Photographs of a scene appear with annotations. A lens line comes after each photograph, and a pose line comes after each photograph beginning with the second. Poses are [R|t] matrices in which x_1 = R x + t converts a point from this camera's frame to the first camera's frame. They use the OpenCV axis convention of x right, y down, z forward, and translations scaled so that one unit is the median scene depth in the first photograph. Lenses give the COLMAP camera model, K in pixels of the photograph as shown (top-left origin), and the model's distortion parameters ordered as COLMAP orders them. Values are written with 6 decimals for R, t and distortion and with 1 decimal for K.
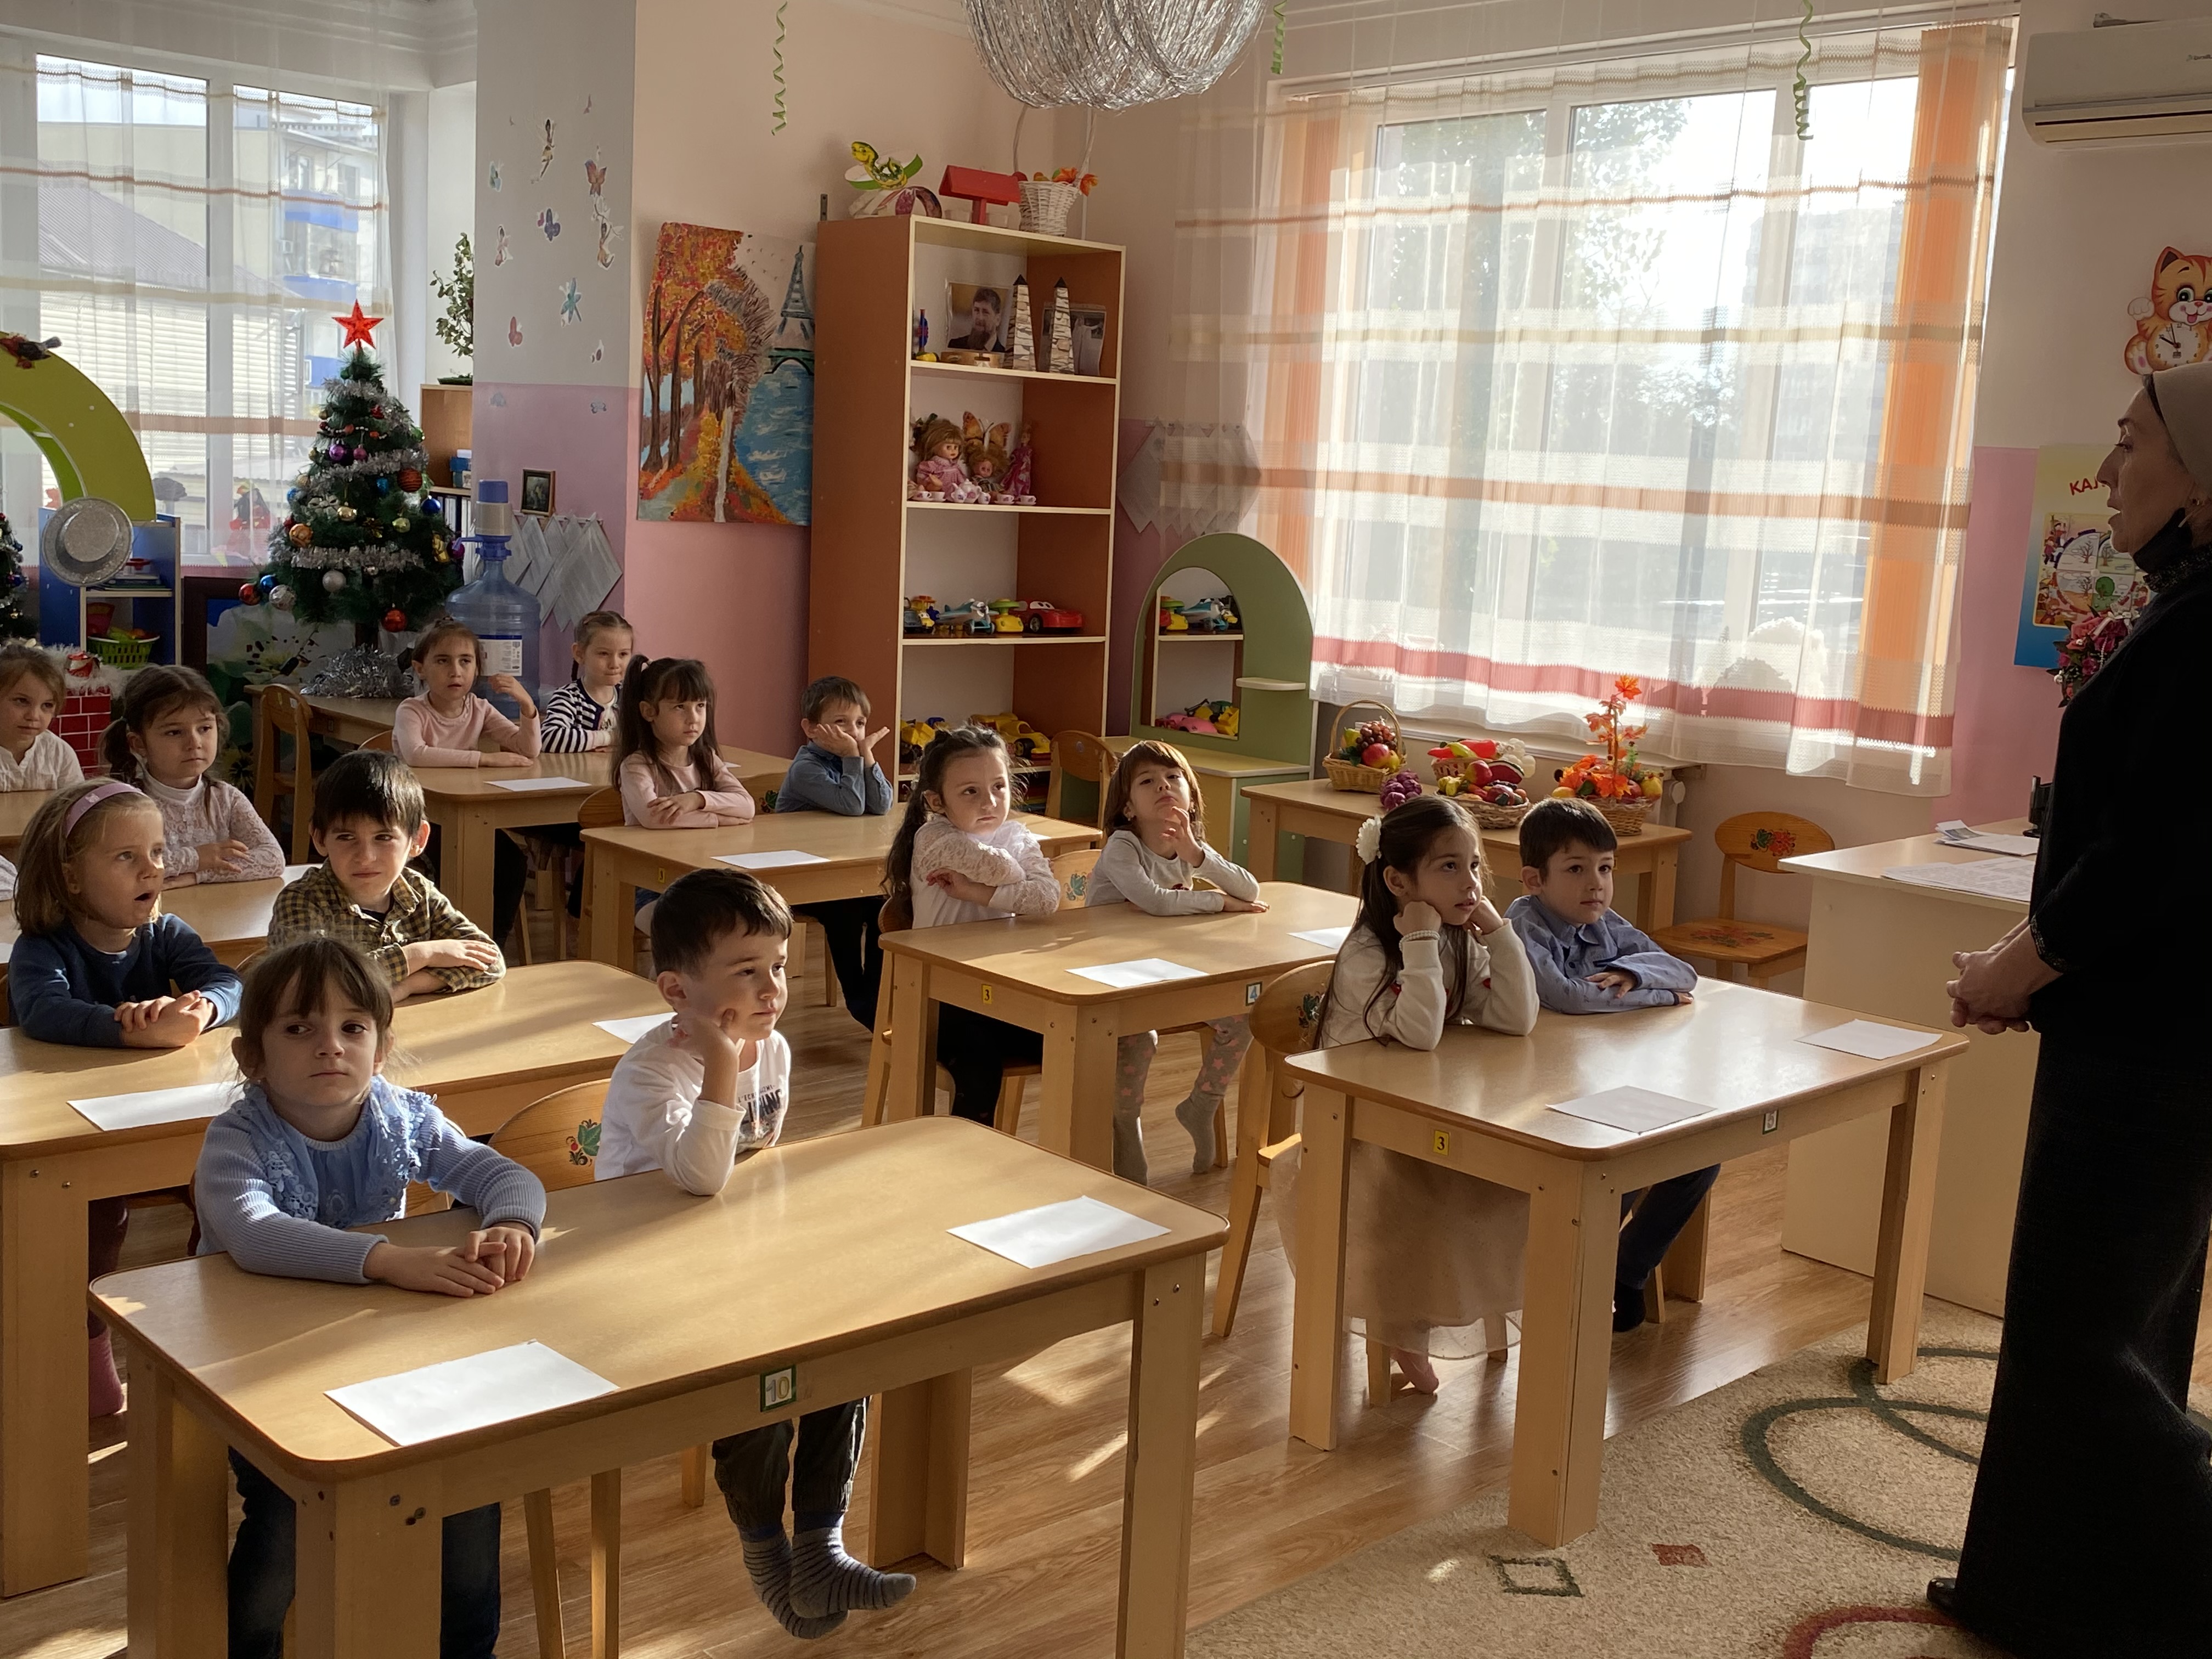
lens RADIAL K [[2272.6, 0, 1117.4], [0, 2272.6, 807.4], [0, 0, 1]] dist [-0.007512, 0.000000]
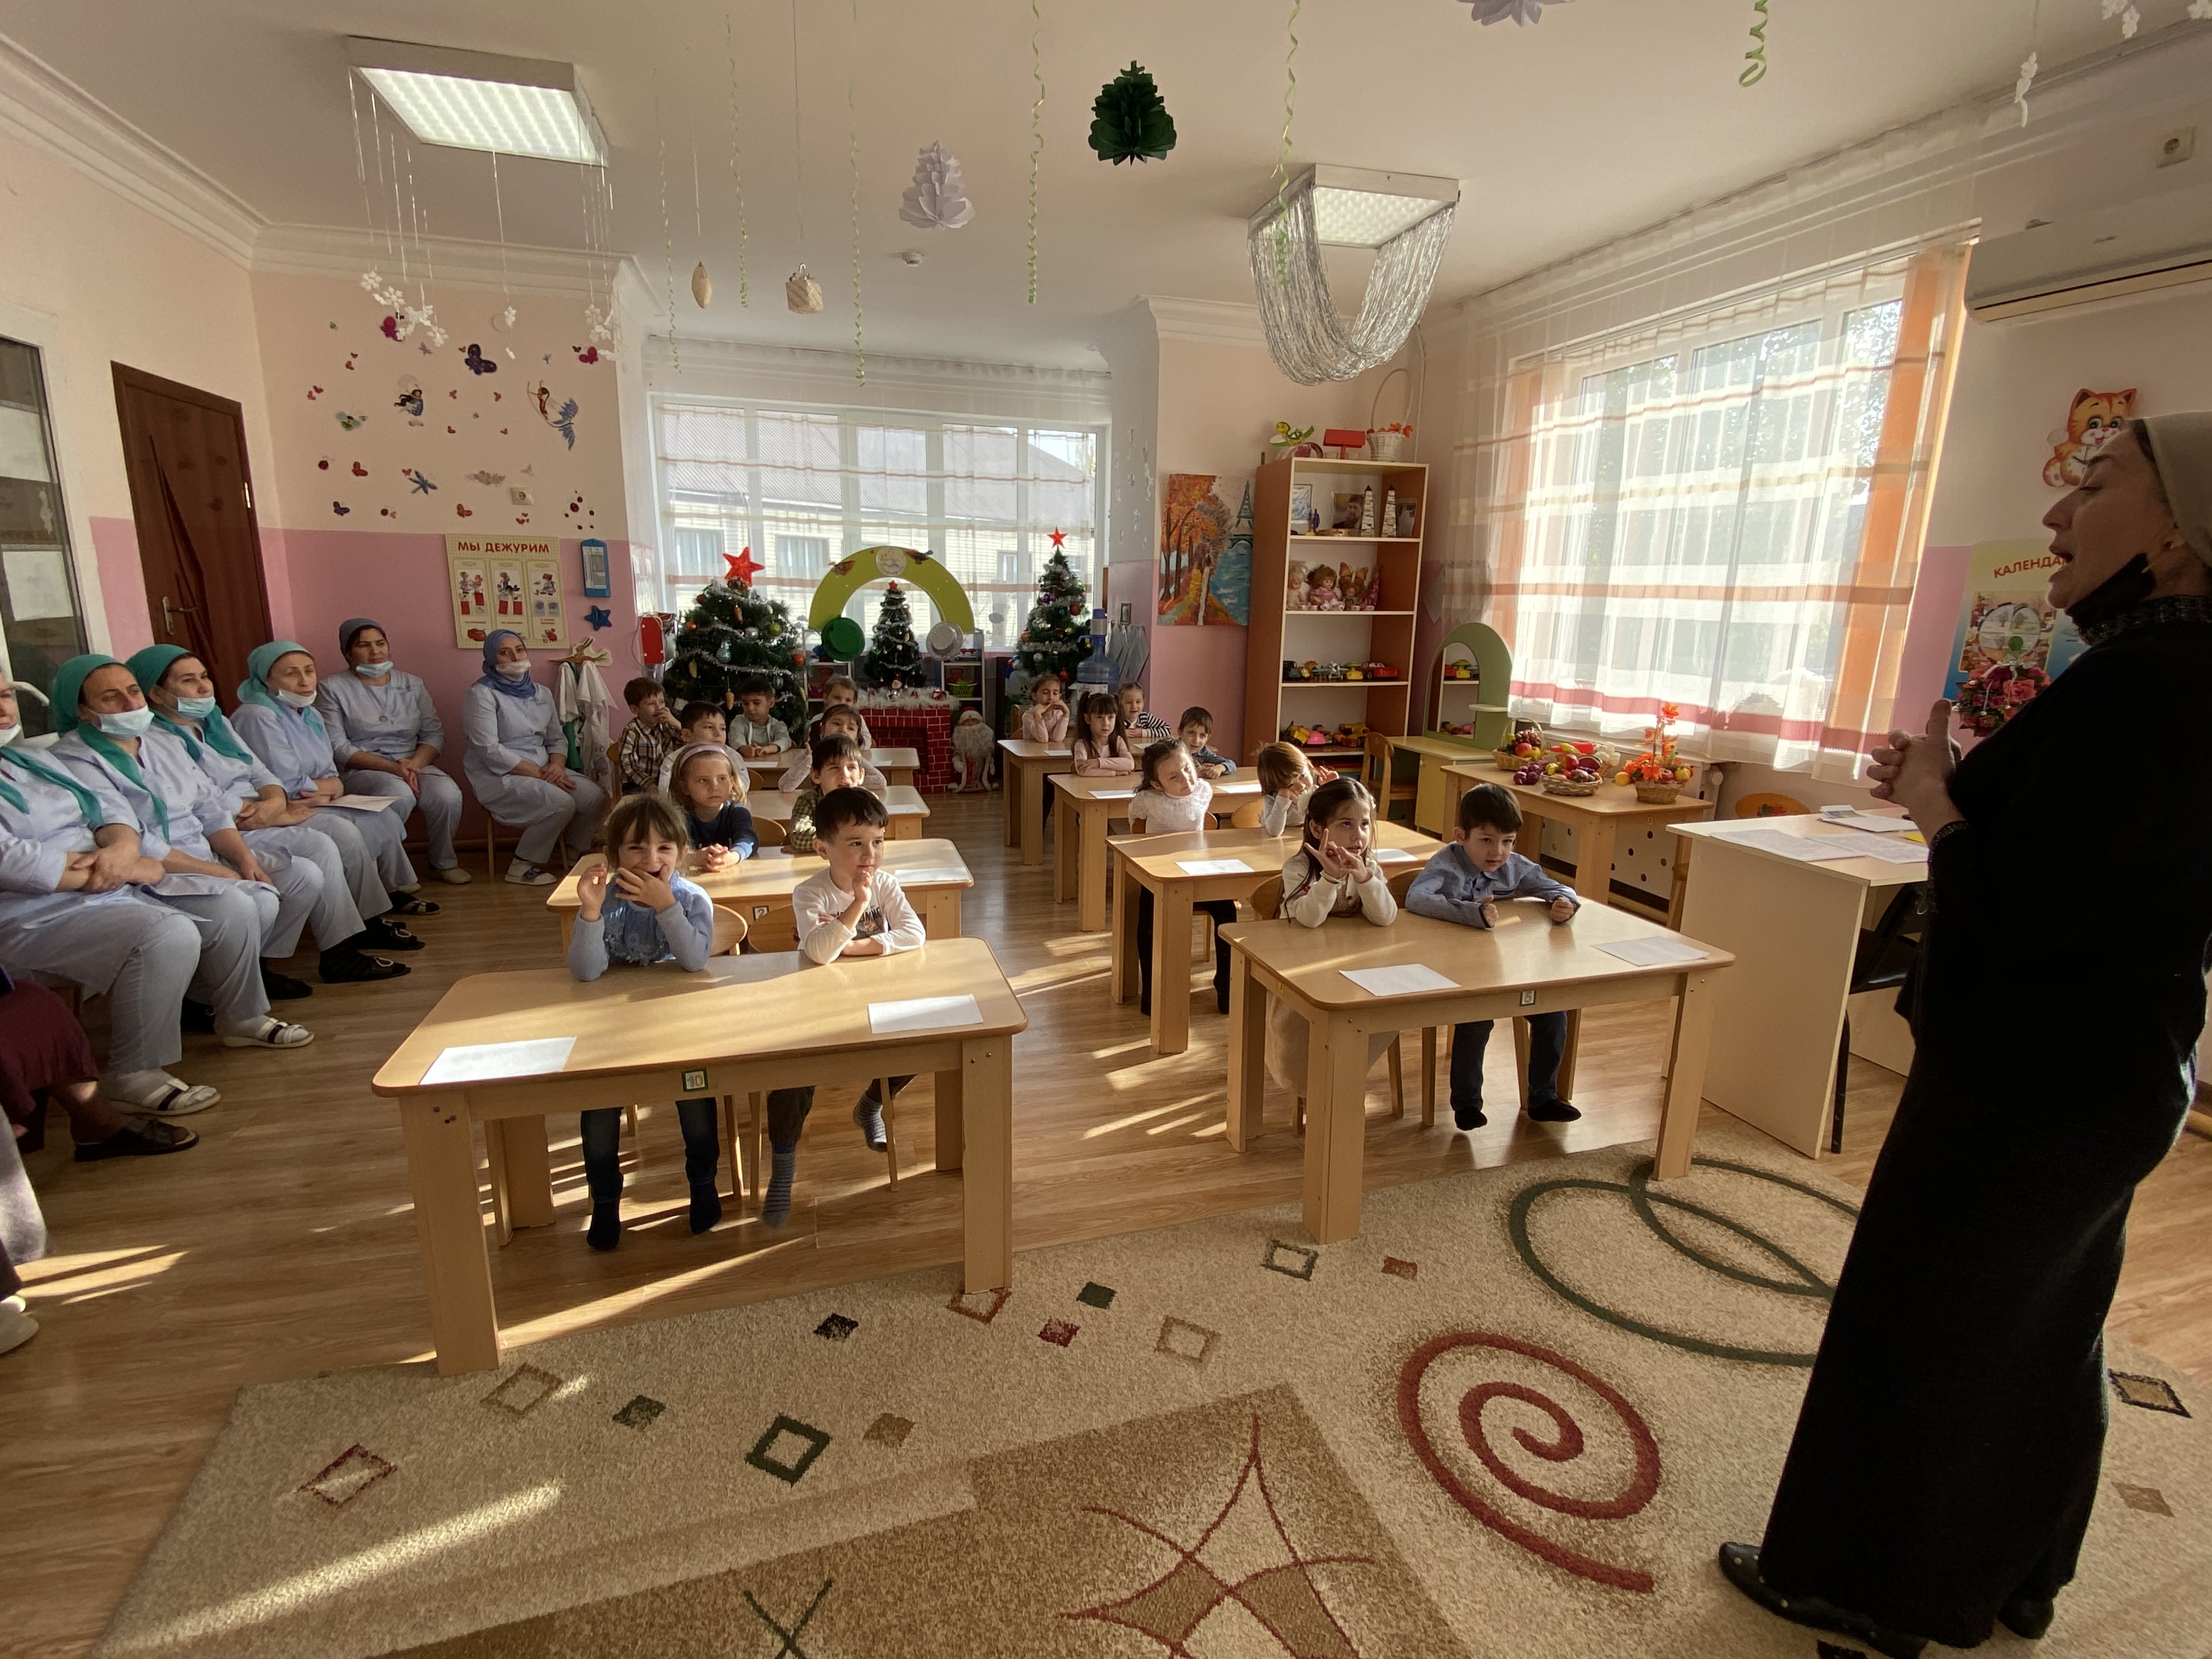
lens RADIAL K [[1041.8, 0, 1107.9], [0, 1041.8, 837.0], [0, 0, 1]] dist [-0.003990, -0.012482]
pose [[0.893672, 0.064315, -0.444088, 0.212768], [-0.033508, 0.996477, 0.076885, -0.008008], [0.447468, -0.053829, 0.892678, 0.167860]]
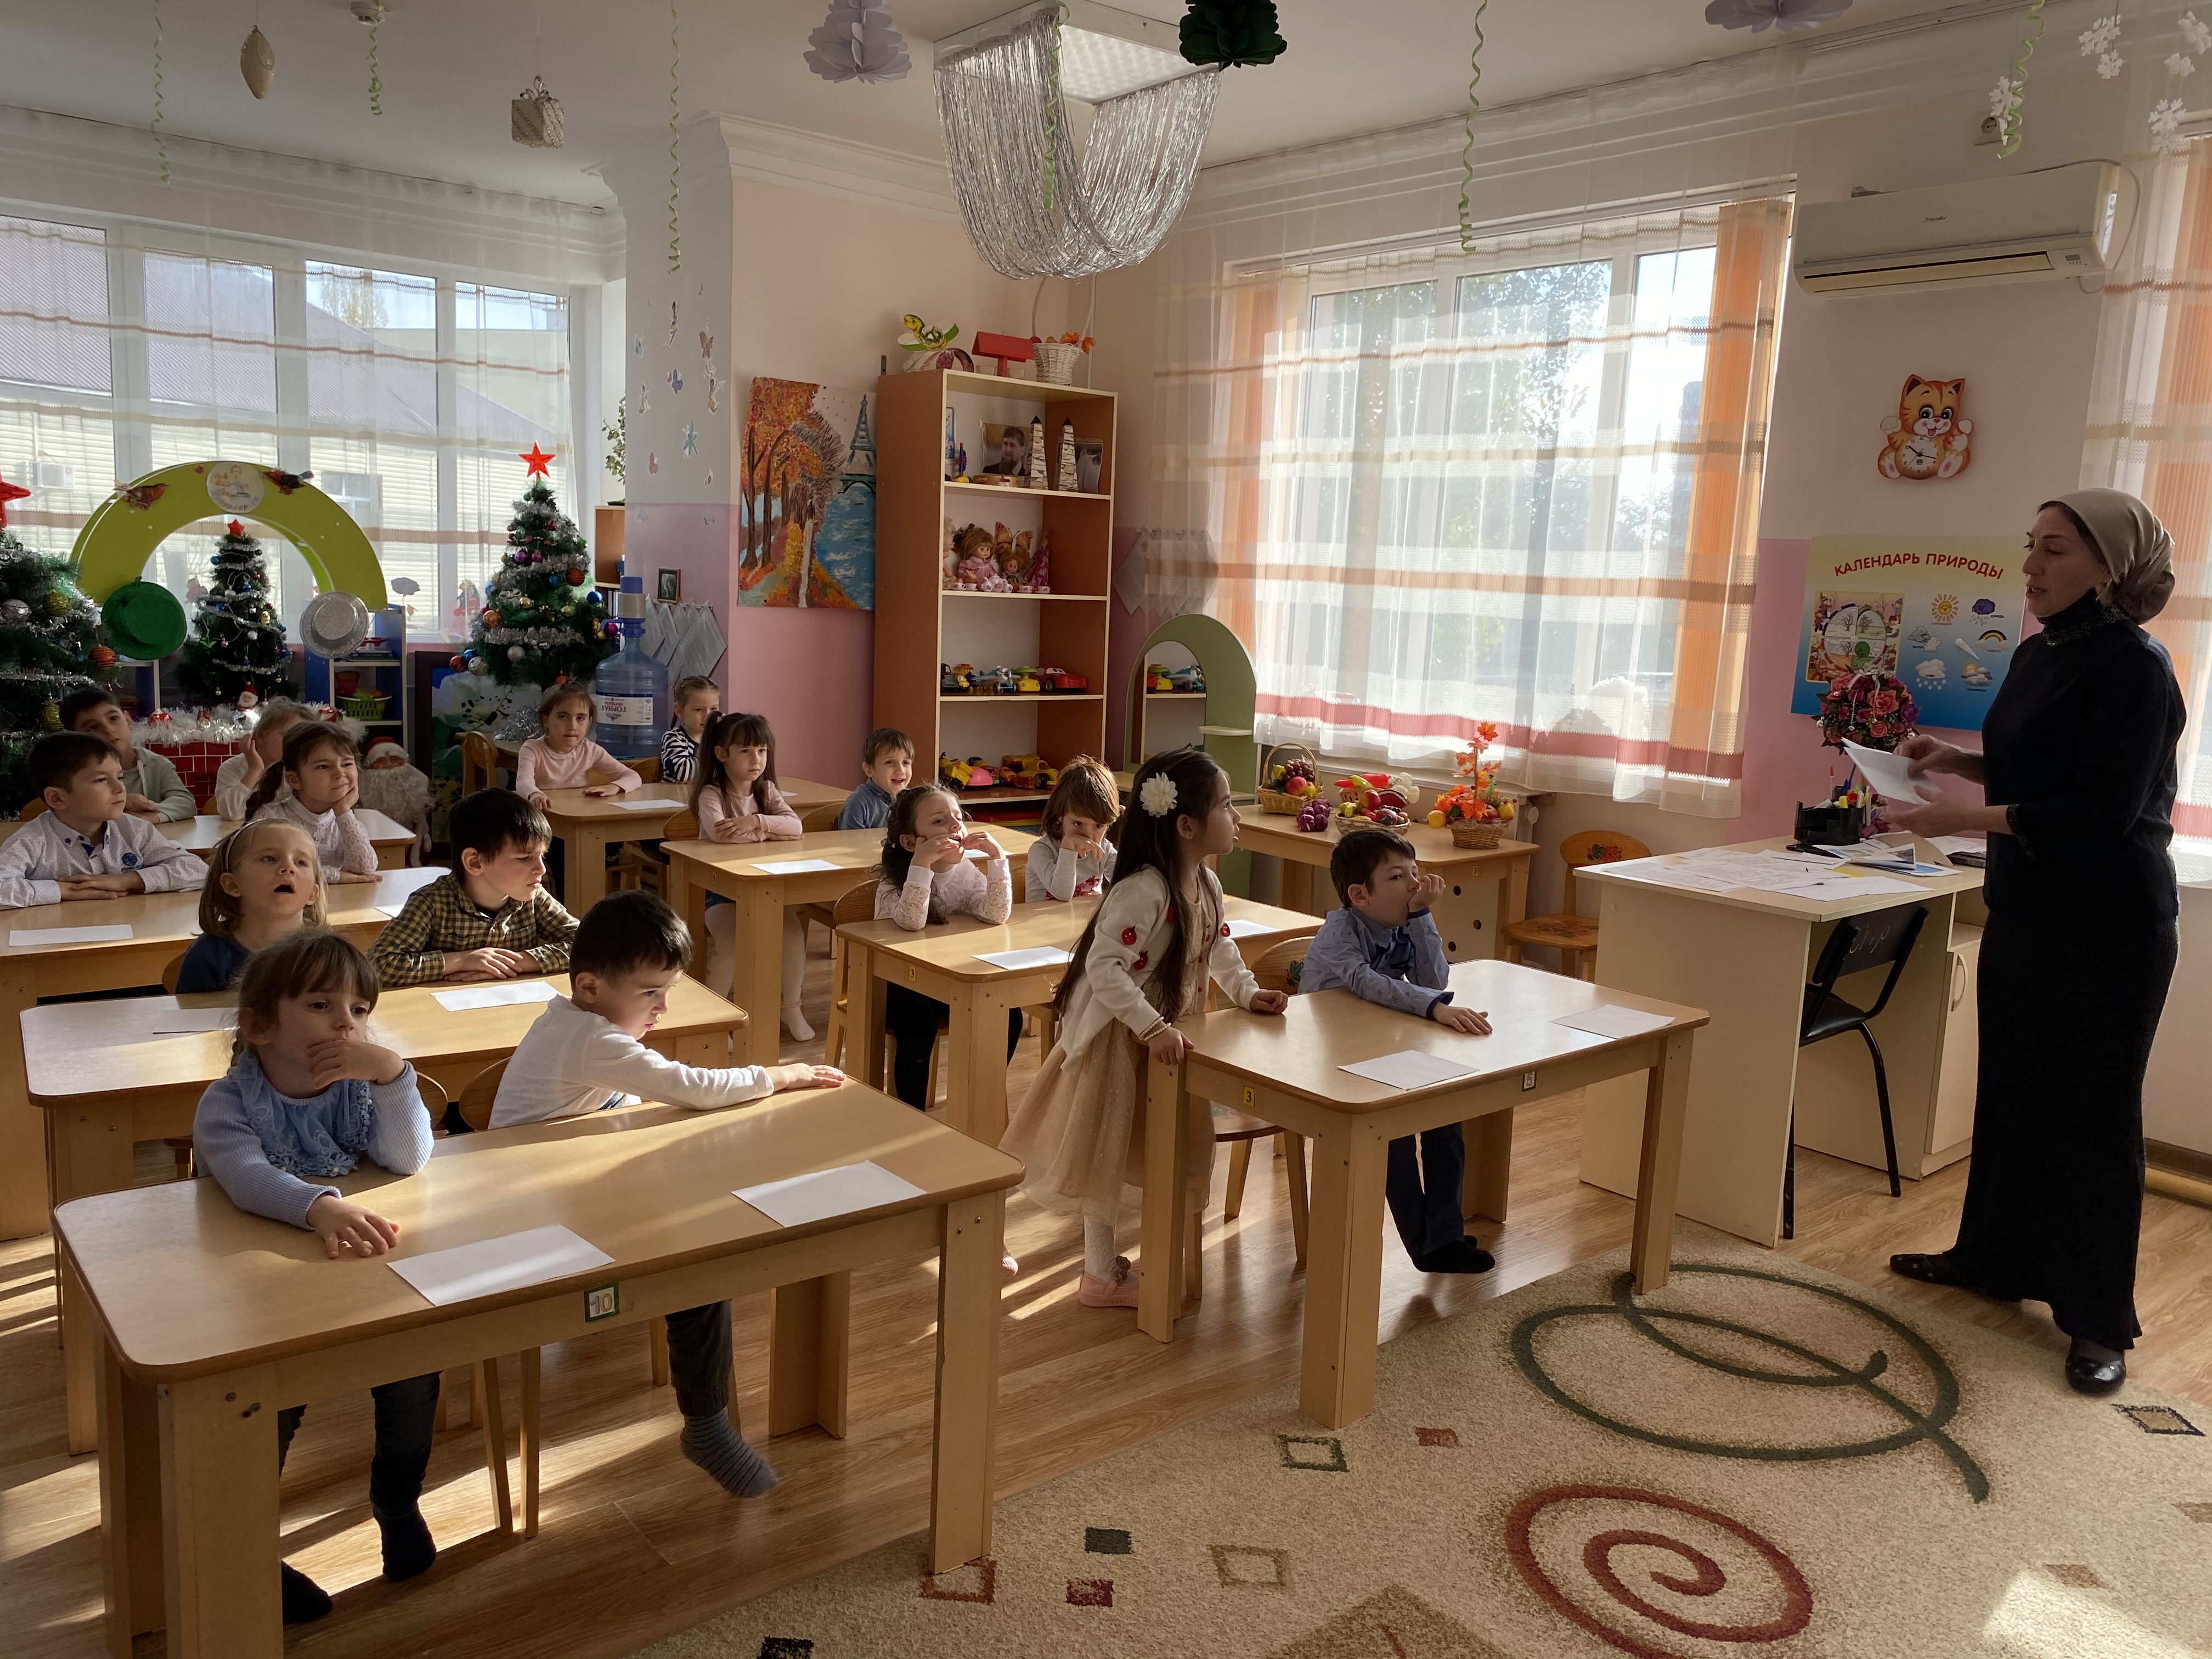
lens RADIAL K [[1685.5, 0, 1108.9], [0, 1685.5, 832.7], [0, 0, 1]] dist [0.004567, -0.014800]
pose [[0.998322, 0.001511, -0.057882, 0.071662], [-0.001258, 0.999989, 0.004419, -0.000172], [0.057888, -0.004339, 0.998314, 0.048583]]
